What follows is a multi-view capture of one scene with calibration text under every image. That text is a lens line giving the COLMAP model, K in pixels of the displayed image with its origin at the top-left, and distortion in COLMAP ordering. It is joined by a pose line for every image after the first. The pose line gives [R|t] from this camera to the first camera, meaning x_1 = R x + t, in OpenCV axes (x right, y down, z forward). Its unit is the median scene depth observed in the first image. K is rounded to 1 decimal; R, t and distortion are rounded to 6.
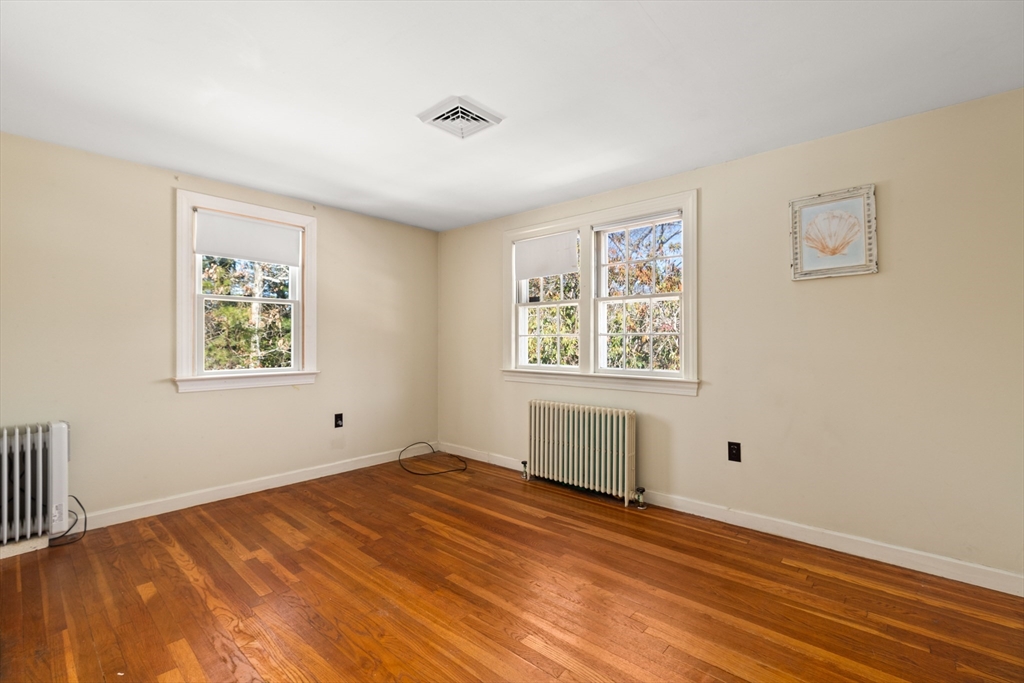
lens RADIAL K [[460.7, 0, 509.8], [0, 460.7, 349.2], [0, 0, 1]] dist [0.007042, -0.002995]
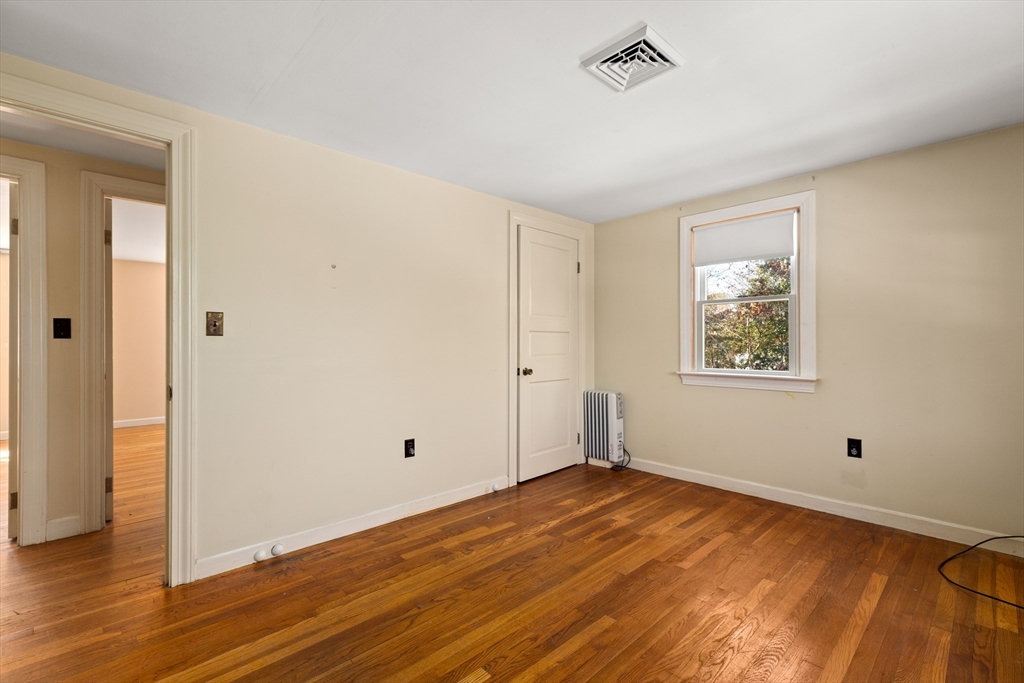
lens RADIAL K [[460.7, 0, 506.5], [0, 460.7, 349.8], [0, 0, 1]] dist [0.007042, -0.002995]
pose [[-0.103293, 0.015264, -0.994534, 0.550373], [-0.012235, 0.999787, 0.016615, -0.011534], [0.994576, 0.013885, -0.103084, 0.672919]]
